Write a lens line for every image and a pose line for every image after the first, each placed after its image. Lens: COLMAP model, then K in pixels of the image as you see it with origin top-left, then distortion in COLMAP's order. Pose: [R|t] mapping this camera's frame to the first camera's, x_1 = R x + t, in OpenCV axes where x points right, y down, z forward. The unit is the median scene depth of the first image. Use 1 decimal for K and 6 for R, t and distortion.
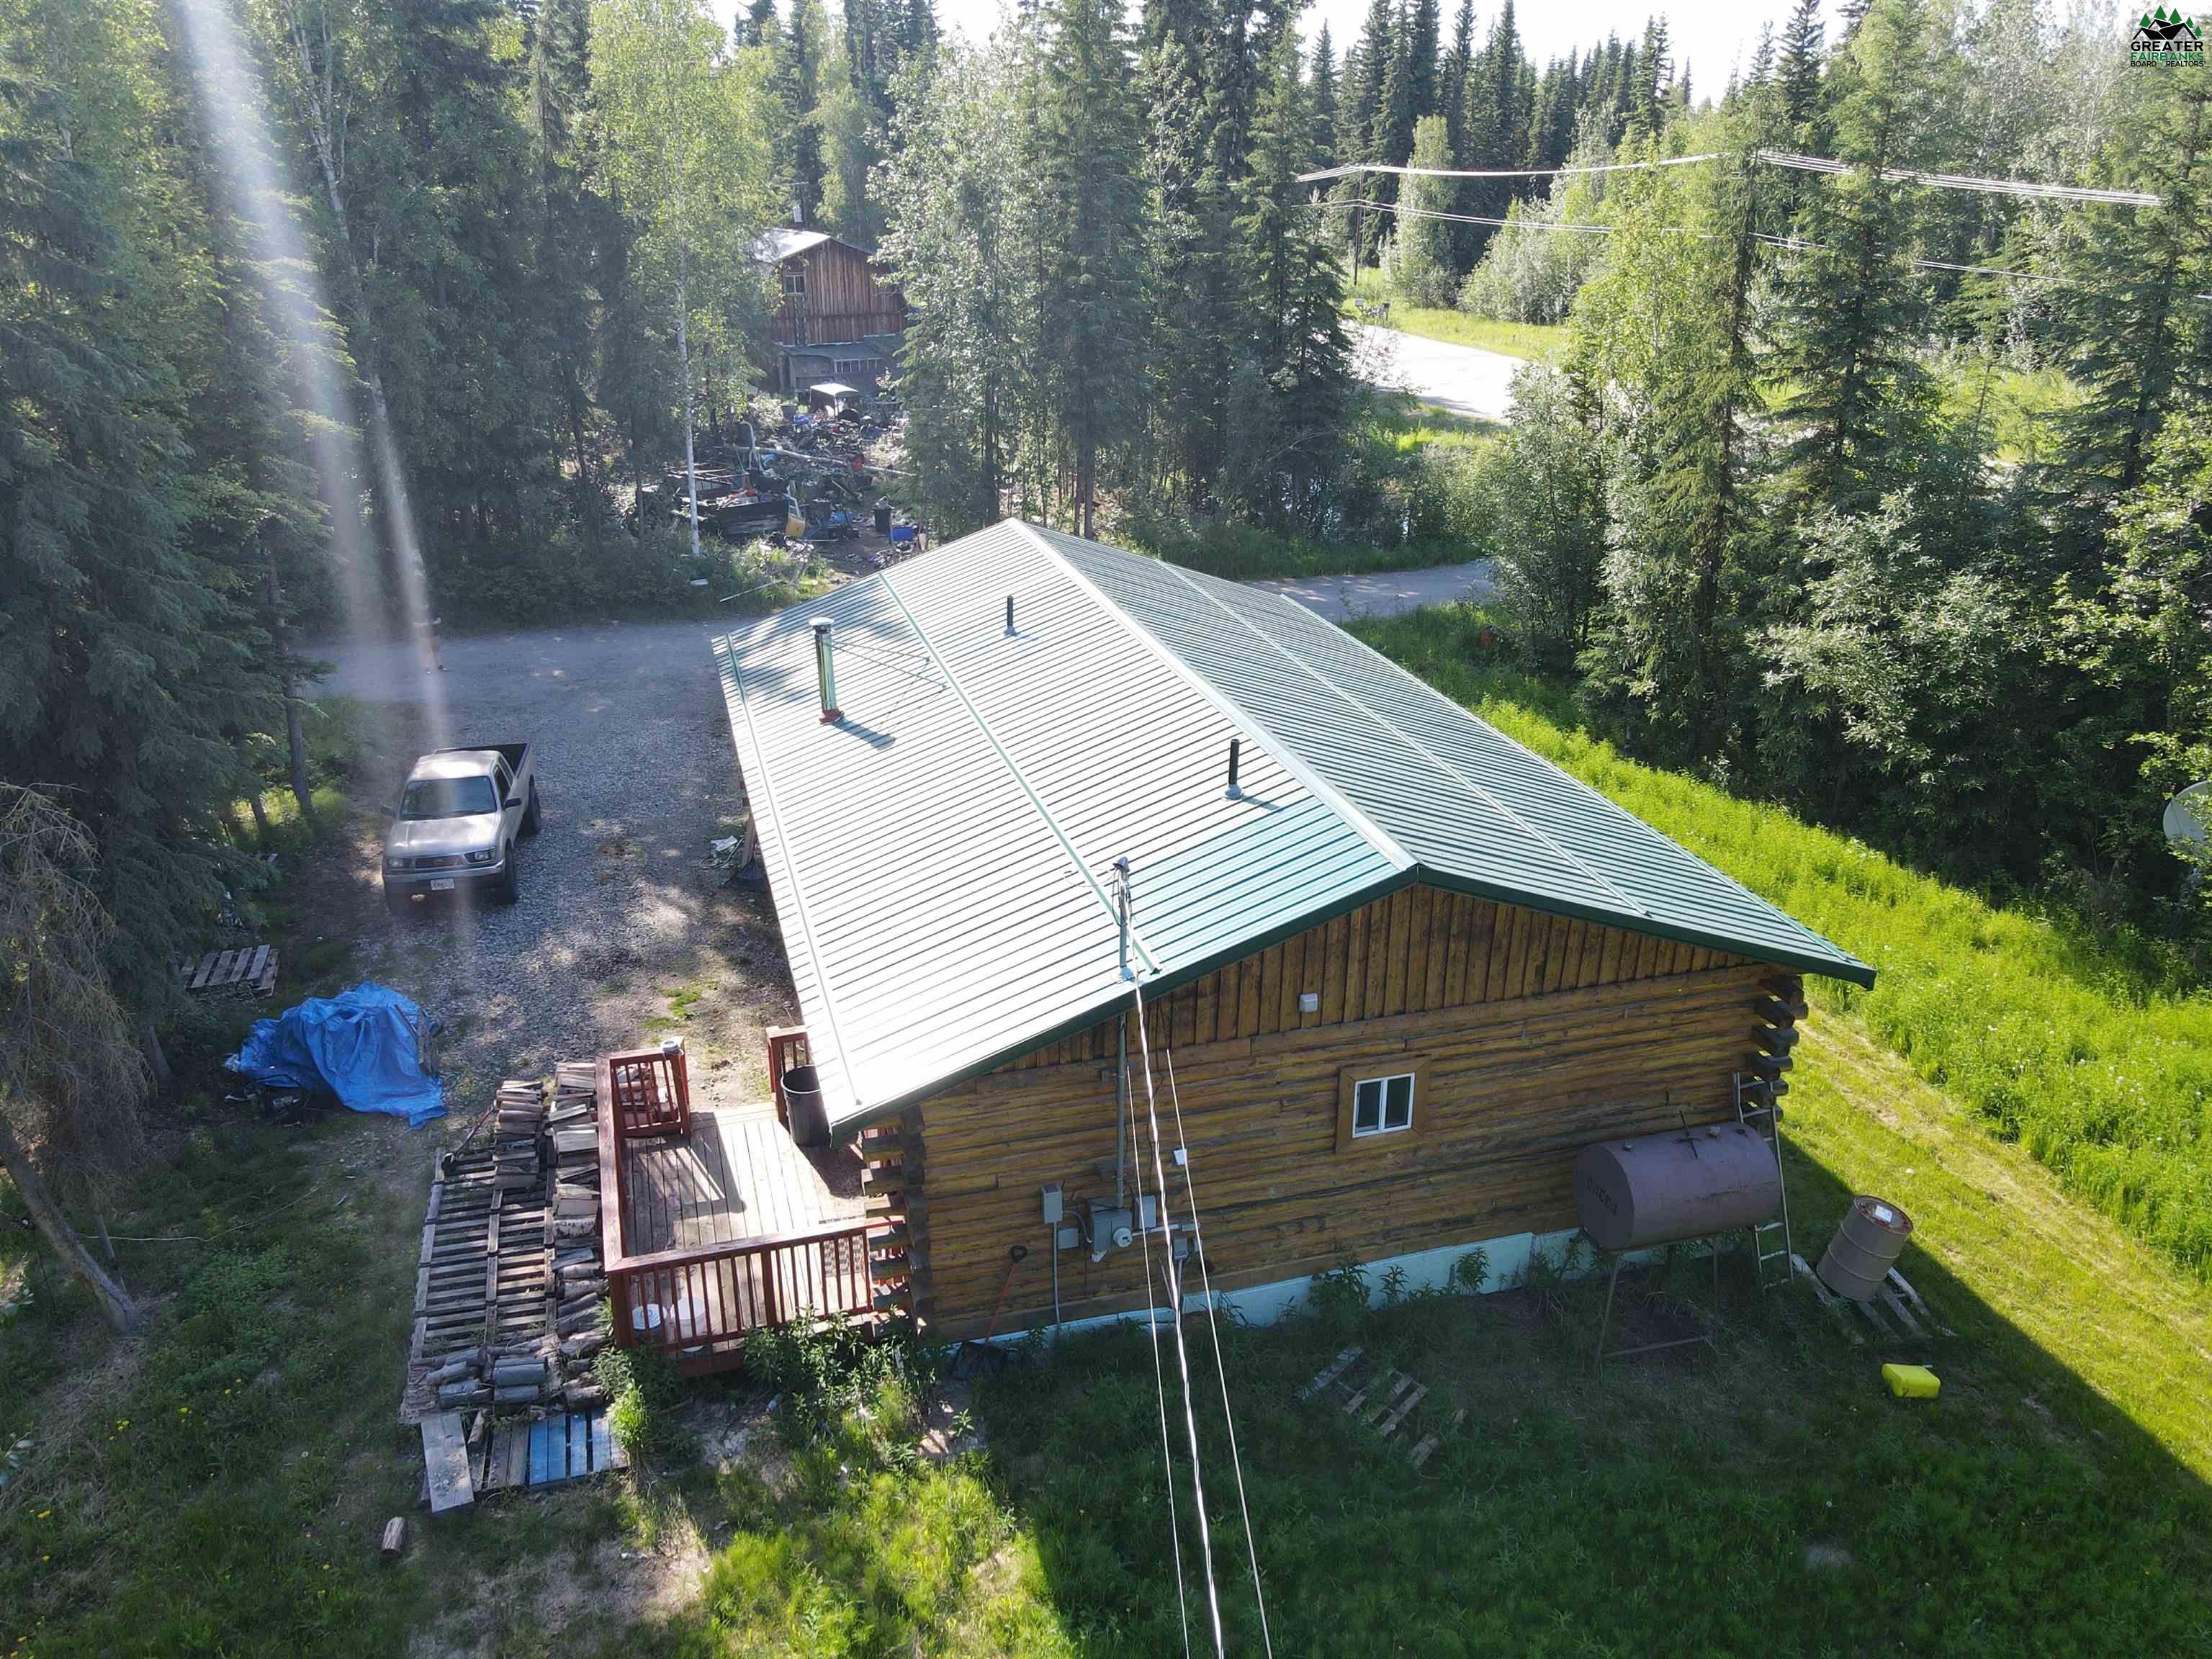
lens RADIAL K [[1625.6, 0, 1101.6], [0, 1625.6, 827.4], [0, 0, 1]] dist [0.006956, 0.019980]
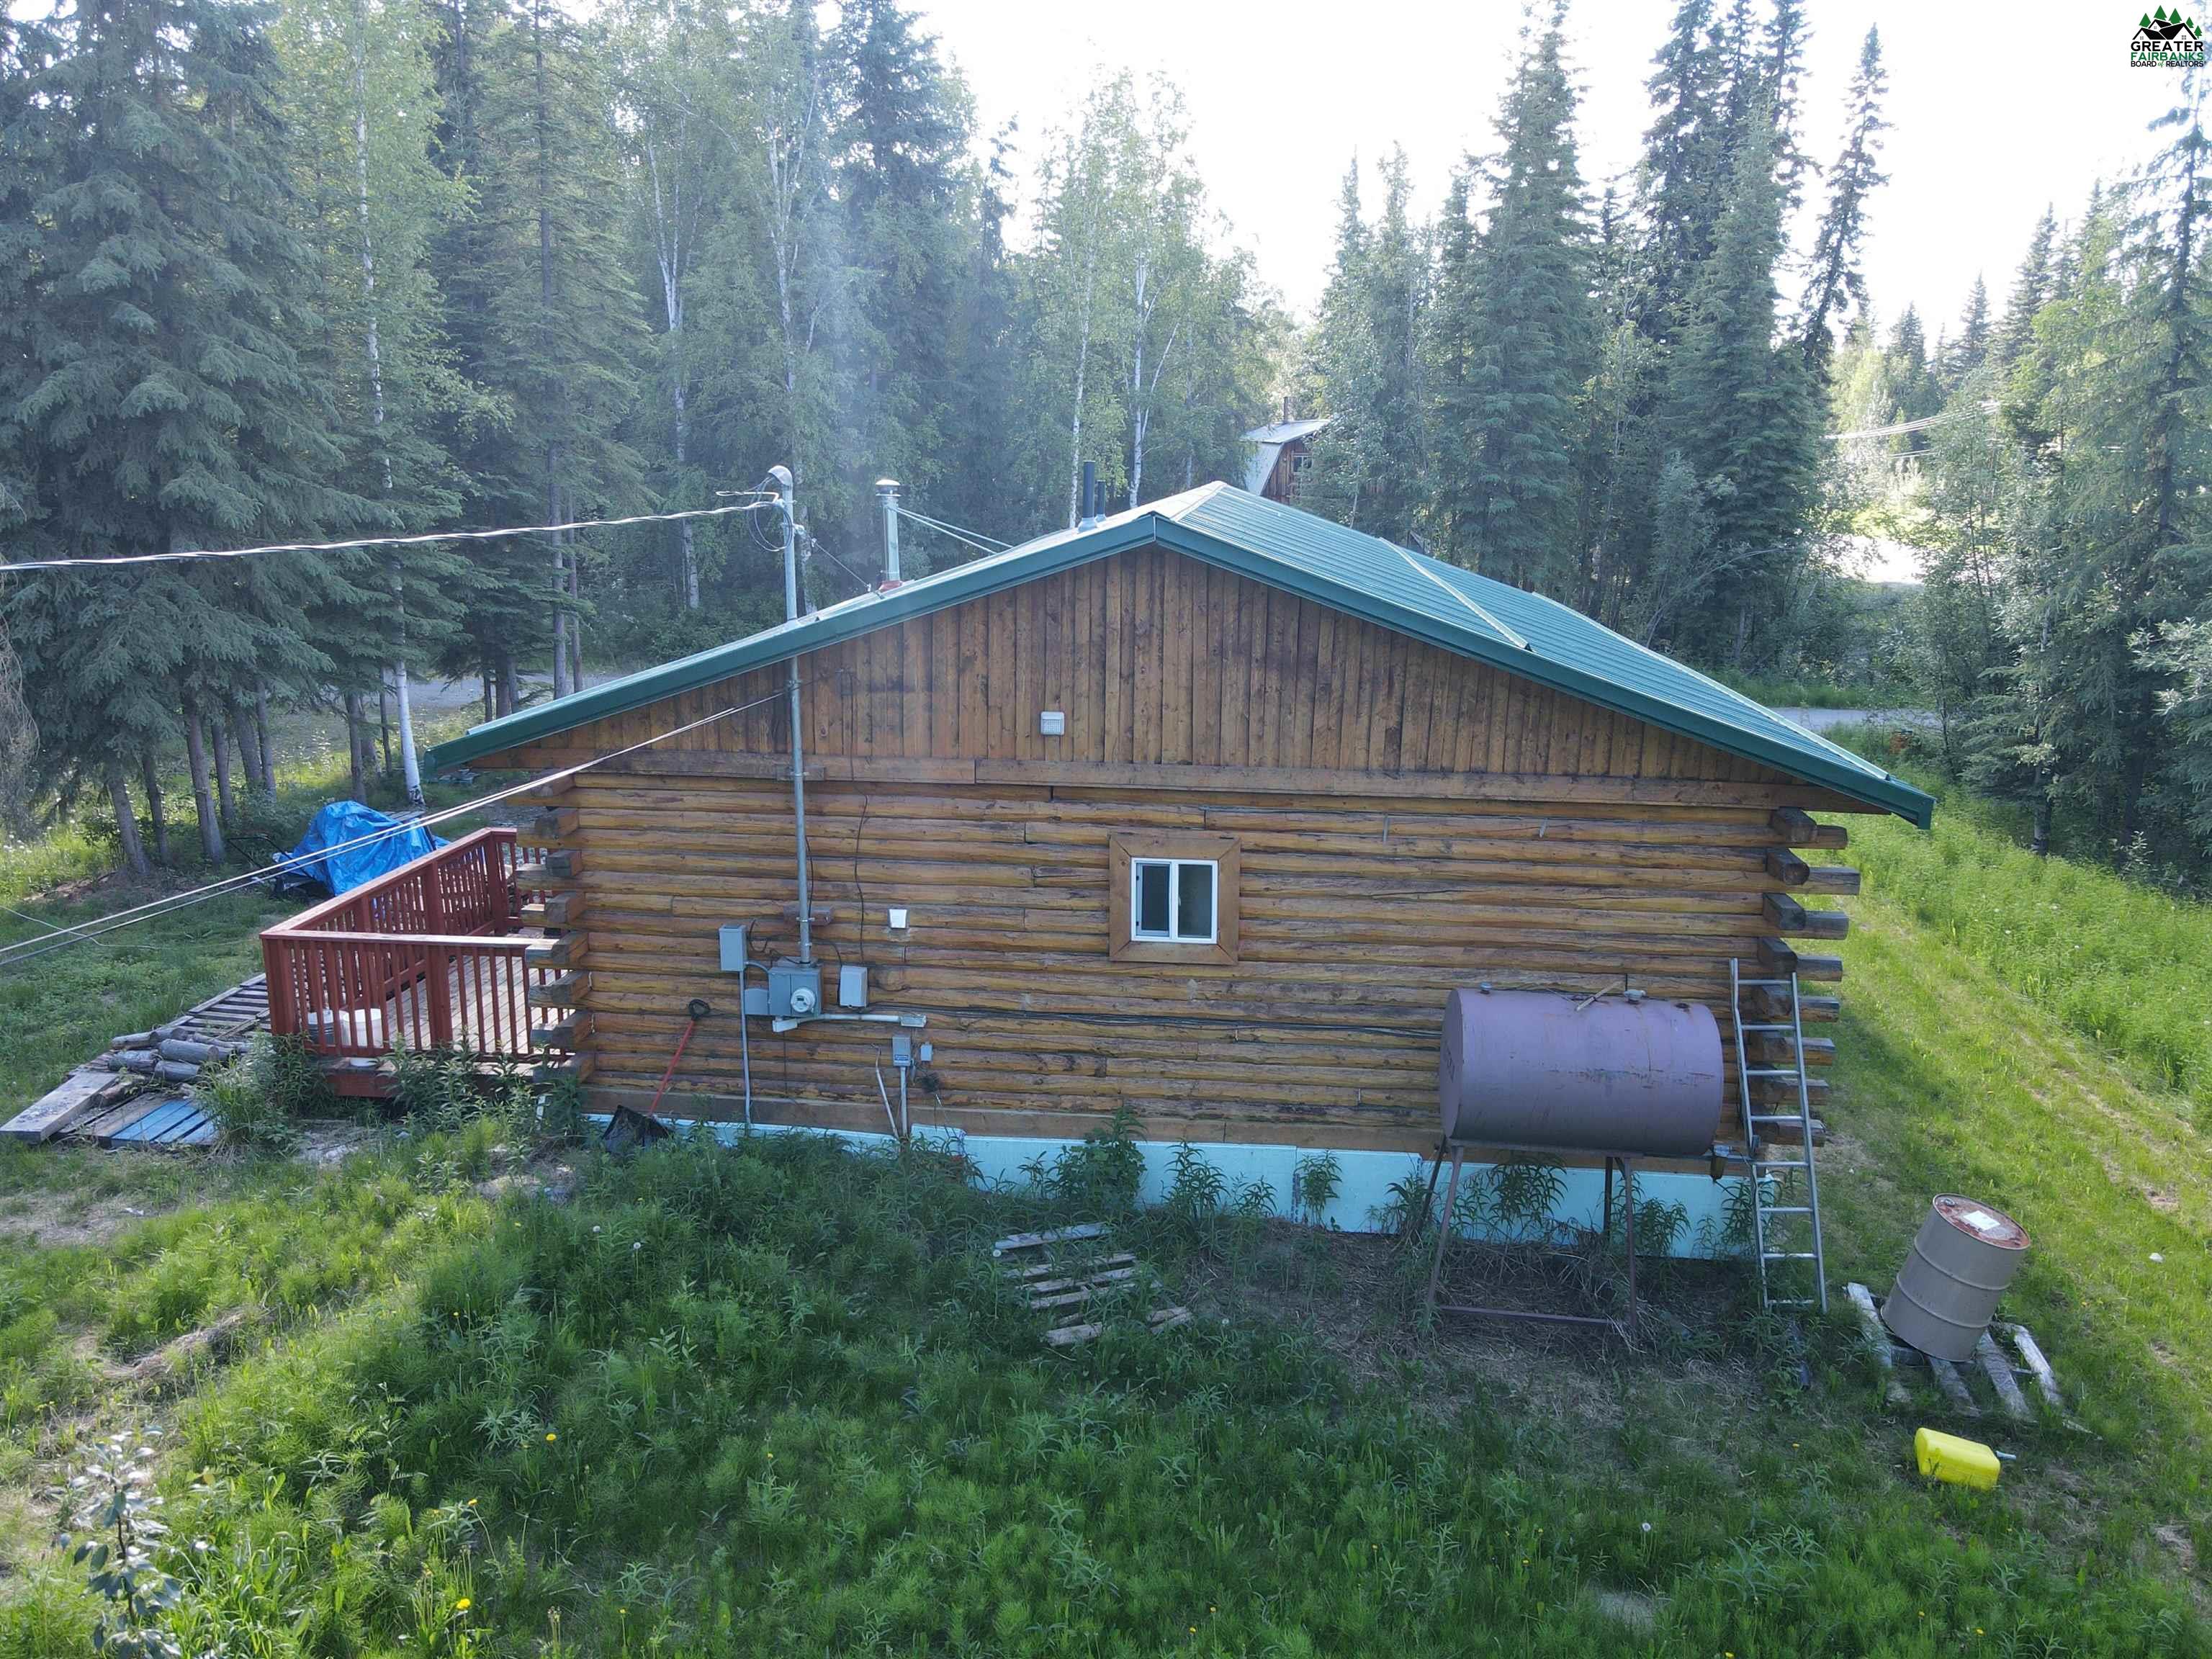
lens RADIAL K [[1625.6, 0, 1104.2], [0, 1625.6, 824.4], [0, 0, 1]] dist [0.006956, 0.019980]
pose [[0.928518, 0.088933, -0.360478, 0.272320], [-0.148885, 0.978596, -0.142070, 0.163980], [0.340128, 0.185584, 0.921885, 0.189507]]
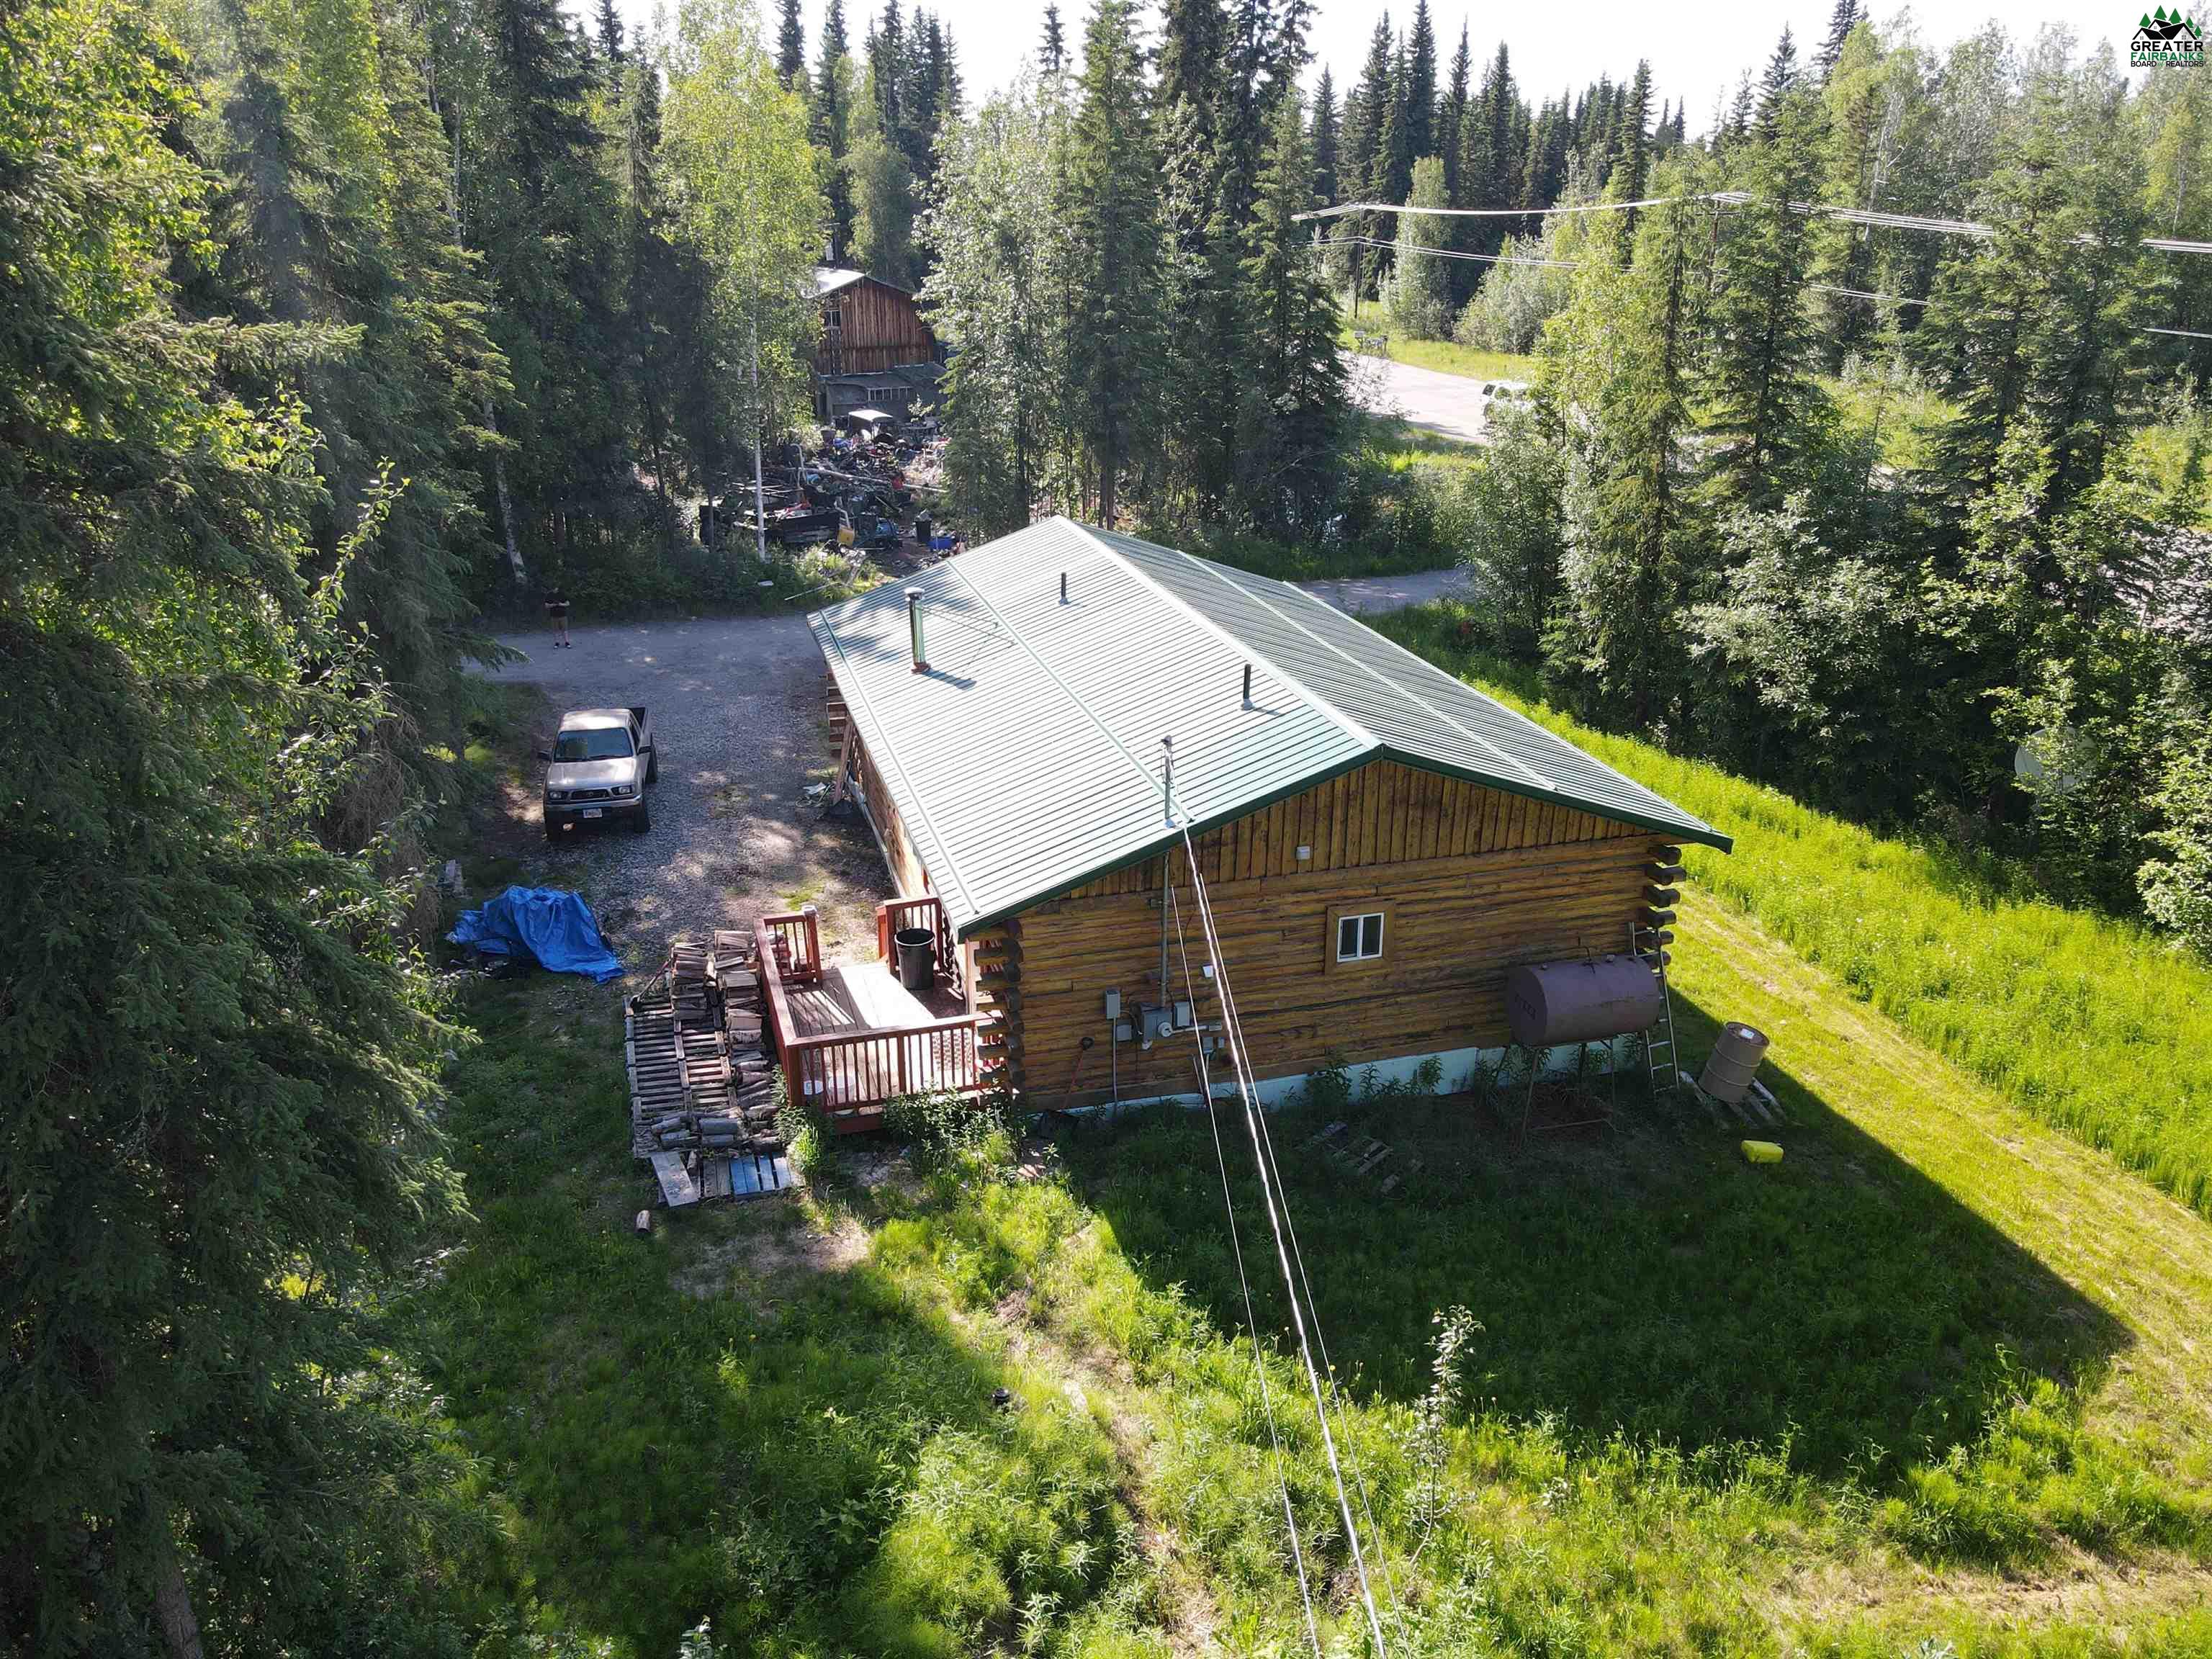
lens RADIAL K [[1625.6, 0, 1097.8], [0, 1625.6, 827.7], [0, 0, 1]] dist [0.006956, 0.019980]
pose [[0.999988, 0.000451, -0.004916, -0.022848], [-0.000539, 0.999841, -0.017805, 0.069404], [0.004907, 0.017808, 0.999829, -0.218090]]
